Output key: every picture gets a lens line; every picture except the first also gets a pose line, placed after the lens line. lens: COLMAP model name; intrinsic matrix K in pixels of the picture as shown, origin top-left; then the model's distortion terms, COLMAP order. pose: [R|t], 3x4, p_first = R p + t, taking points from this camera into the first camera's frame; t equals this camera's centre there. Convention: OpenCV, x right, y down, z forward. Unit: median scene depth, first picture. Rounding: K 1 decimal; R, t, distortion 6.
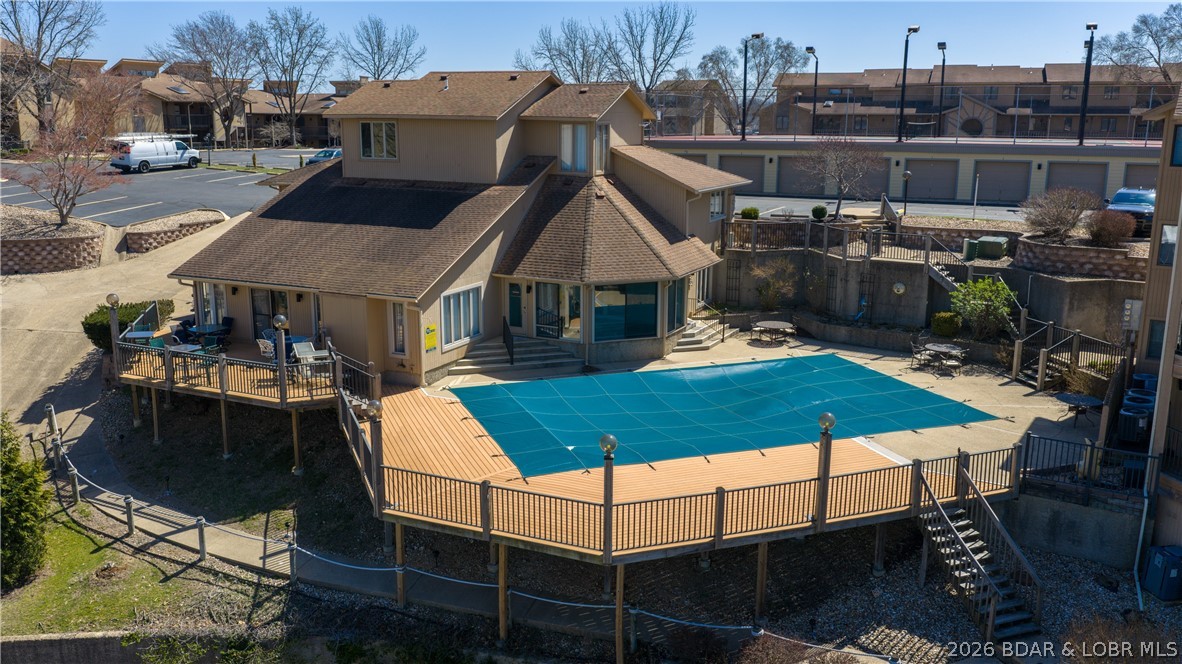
lens RADIAL K [[973.7, 0, 587.5], [0, 973.7, 331.3], [0, 0, 1]] dist [-0.001844, -0.004070]
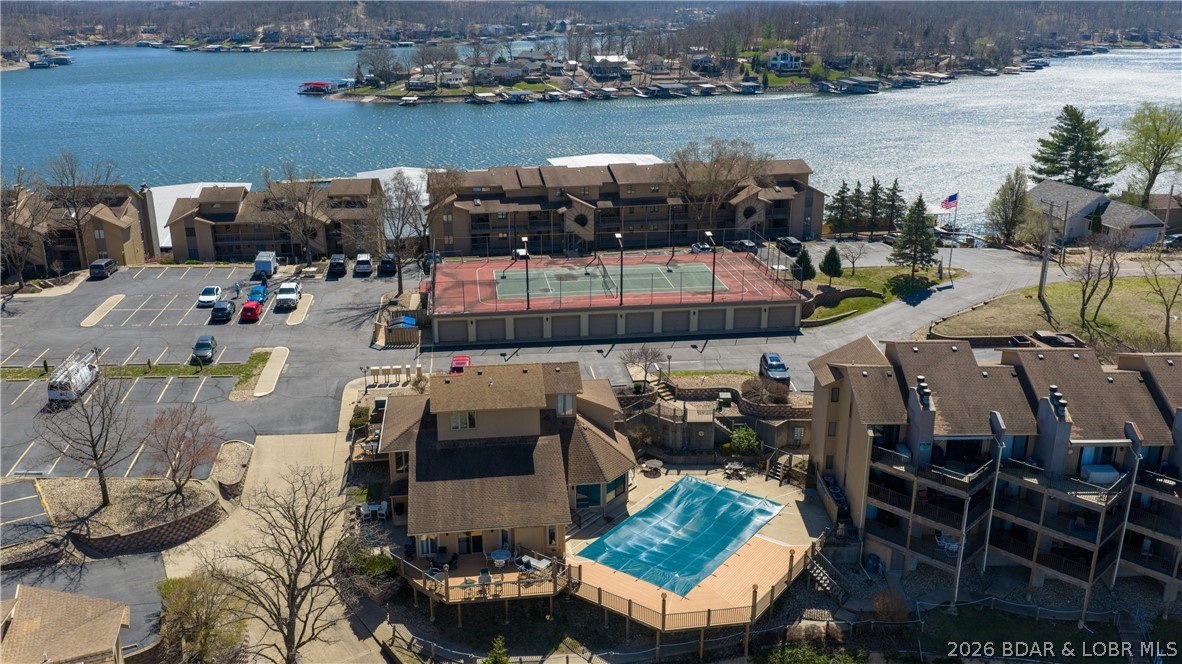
lens RADIAL K [[973.7, 0, 592.1], [0, 973.7, 330.1], [0, 0, 1]] dist [-0.001844, -0.004070]
pose [[0.831713, -0.179050, 0.525543, -0.979818], [0.122624, 0.982436, 0.140650, -0.612825], [-0.541496, -0.052536, 0.839061, -0.650200]]
